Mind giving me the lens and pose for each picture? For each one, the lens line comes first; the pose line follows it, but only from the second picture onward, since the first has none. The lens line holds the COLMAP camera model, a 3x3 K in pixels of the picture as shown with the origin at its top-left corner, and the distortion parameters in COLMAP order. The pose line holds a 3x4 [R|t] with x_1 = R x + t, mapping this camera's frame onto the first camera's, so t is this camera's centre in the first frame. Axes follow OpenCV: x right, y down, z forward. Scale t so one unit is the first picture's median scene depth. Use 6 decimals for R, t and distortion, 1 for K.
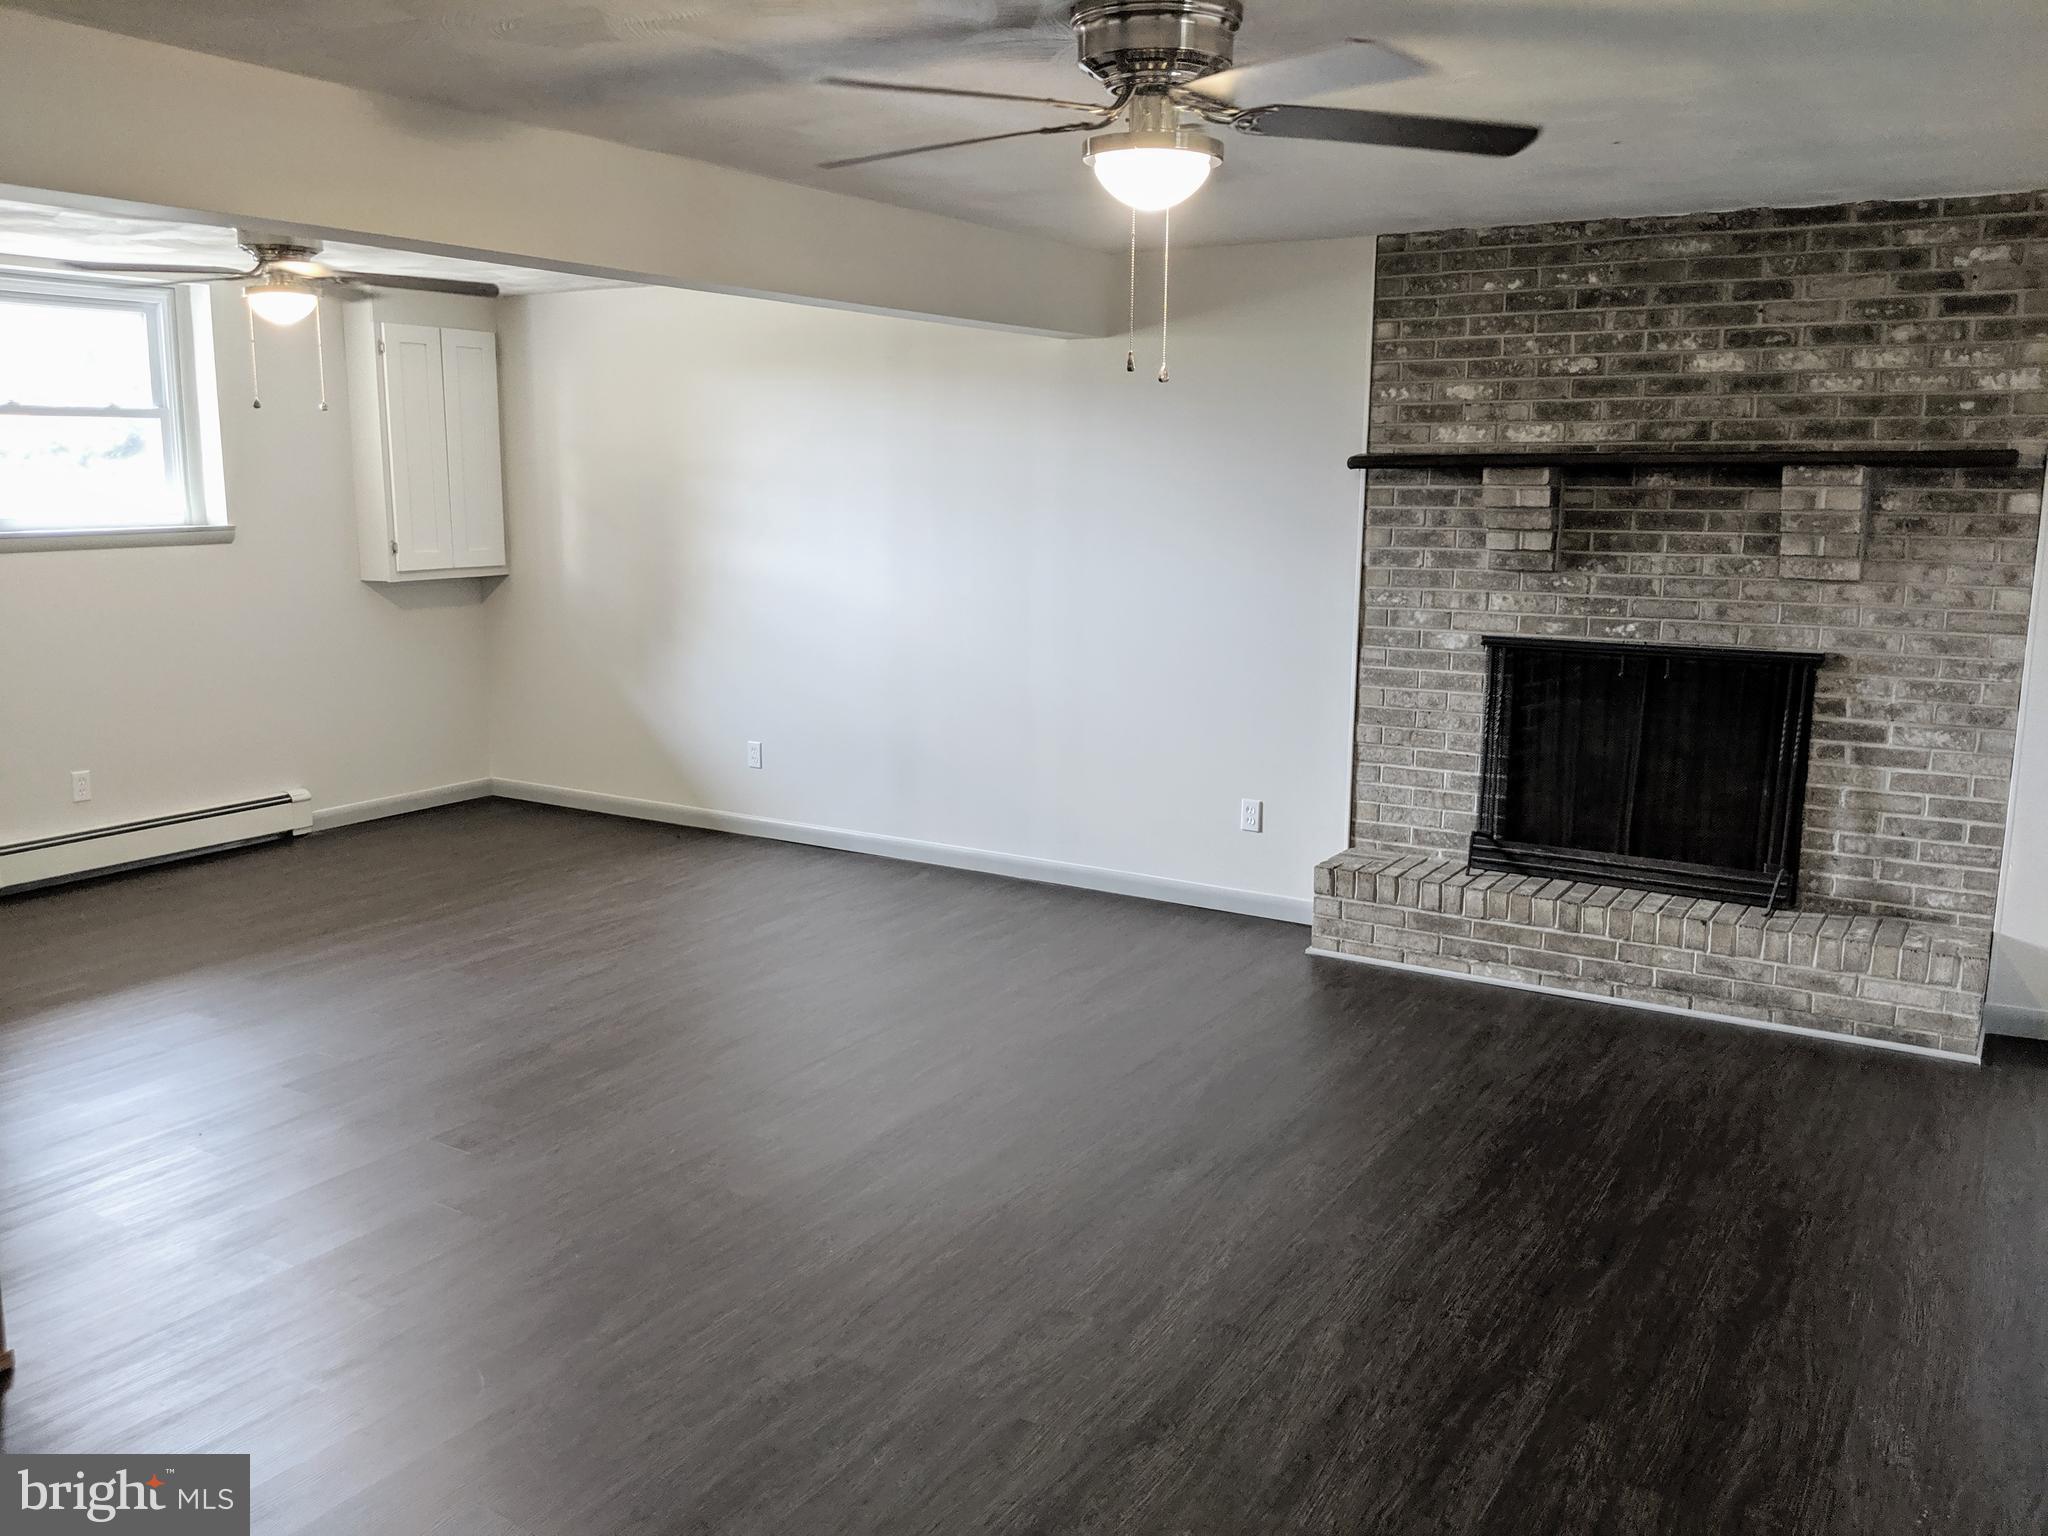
lens RADIAL K [[1655.5, 0, 1024.0], [0, 1655.5, 768.0], [0, 0, 1]] dist [0.052834, -0.104459]
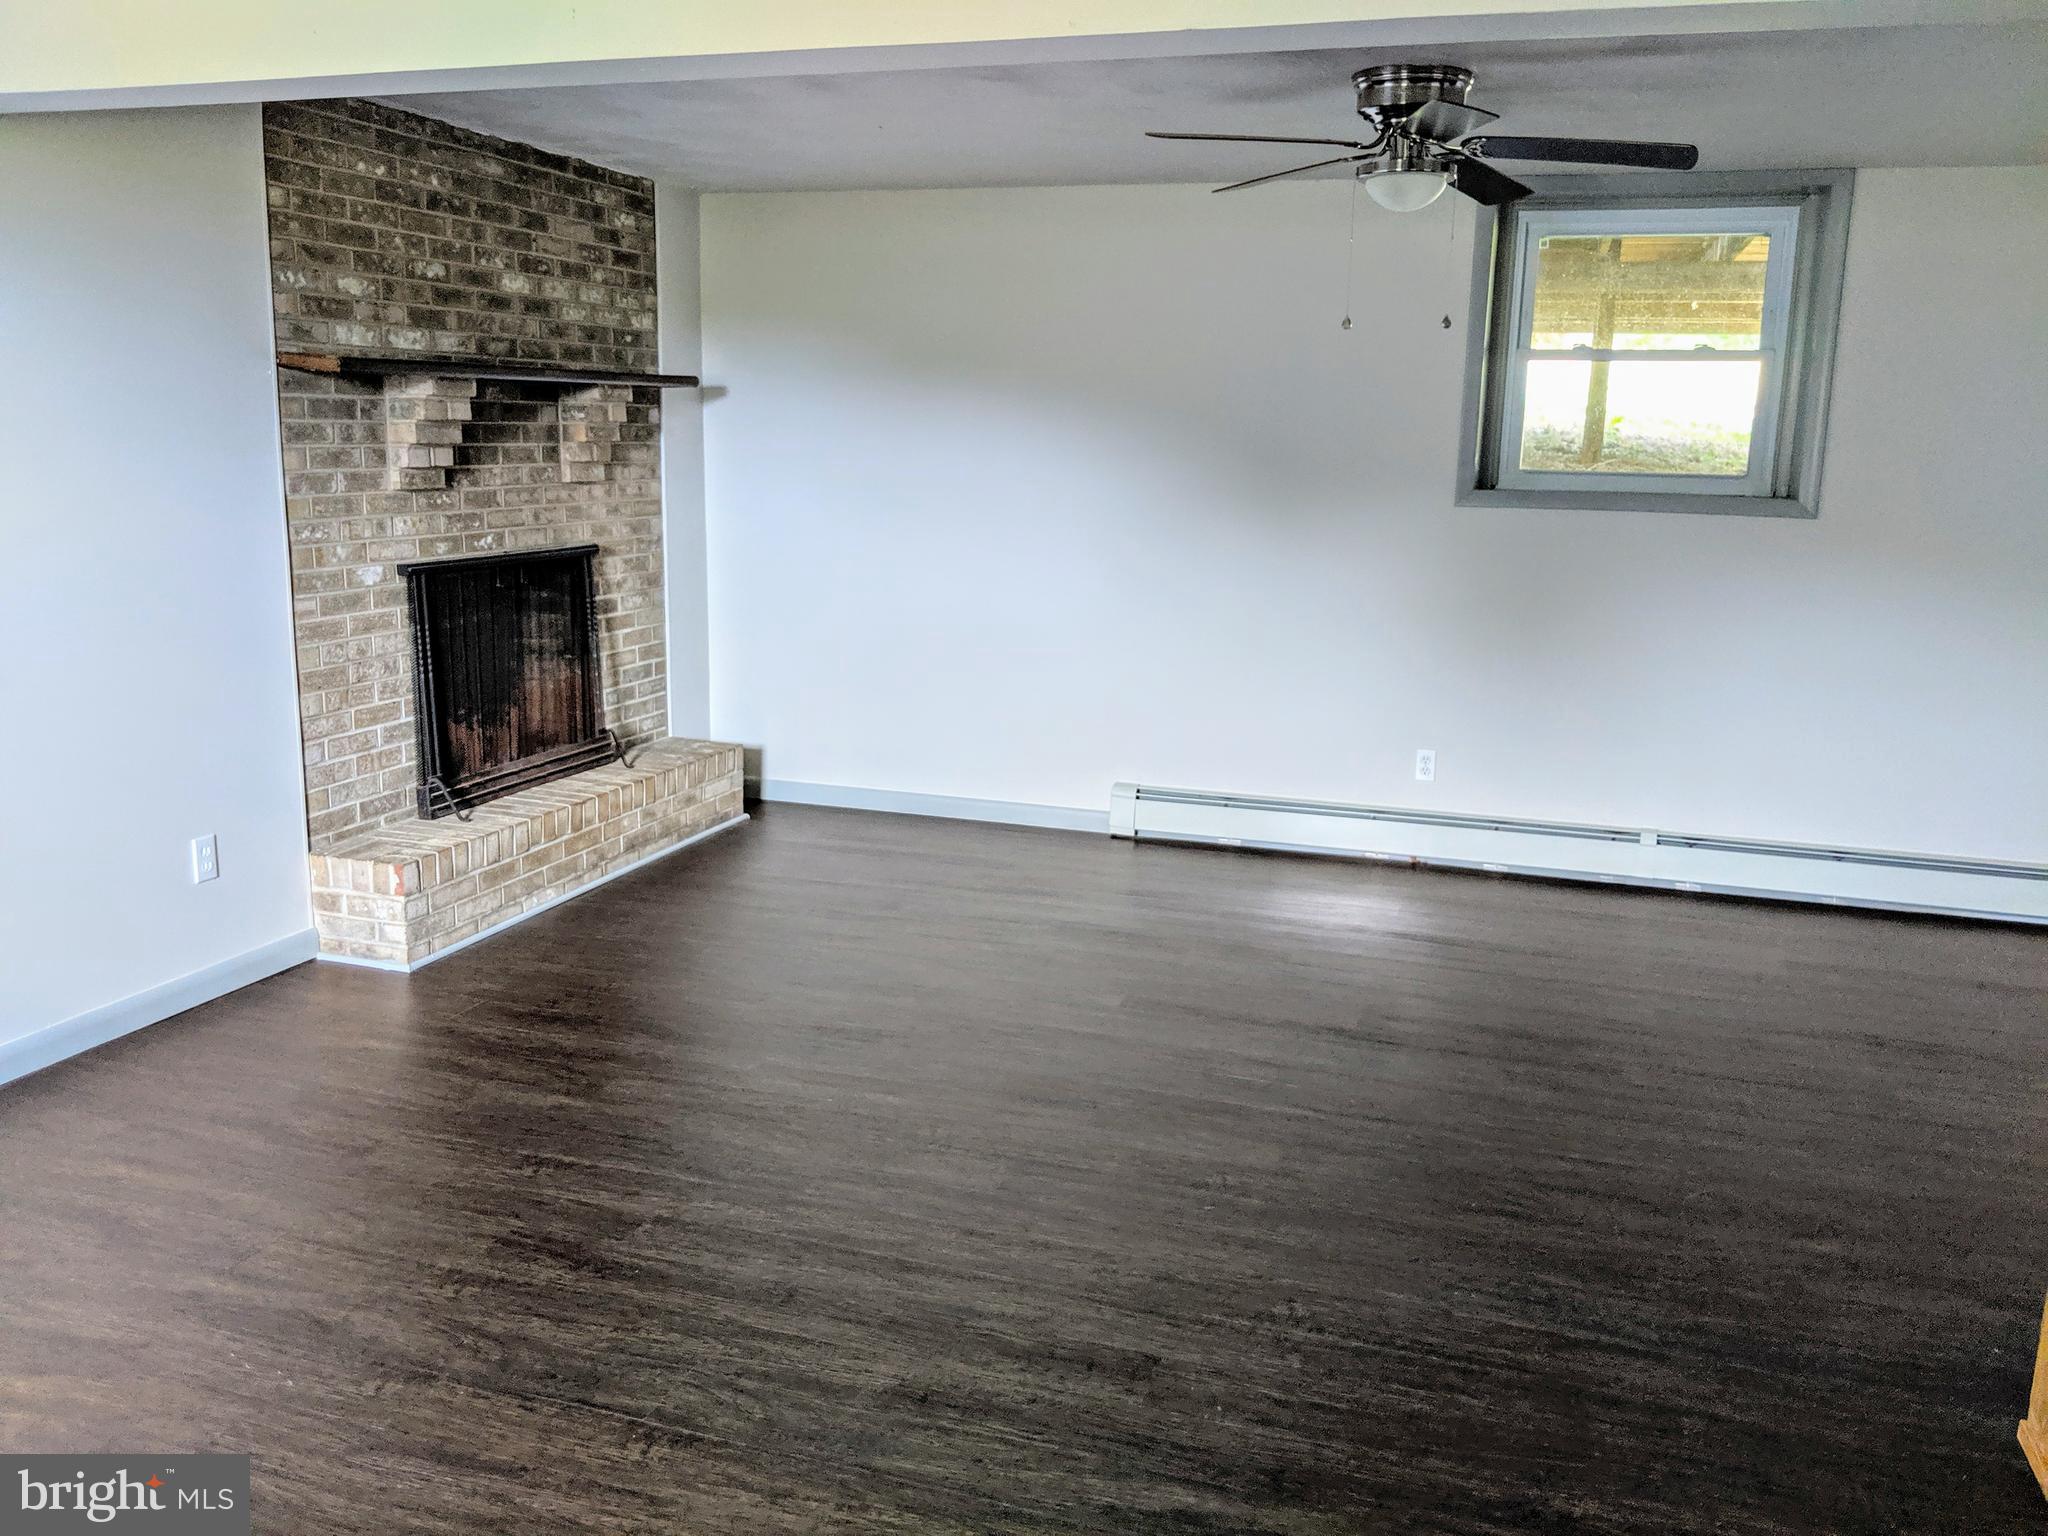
lens RADIAL K [[1655.5, 0, 1024.0], [0, 1655.5, 768.0], [0, 0, 1]] dist [0.052834, -0.104459]
pose [[-0.226974, -0.202940, 0.952522, -0.716402], [0.155614, 0.957925, 0.241172, -0.146595], [-0.961388, 0.202965, -0.185843, 0.912996]]
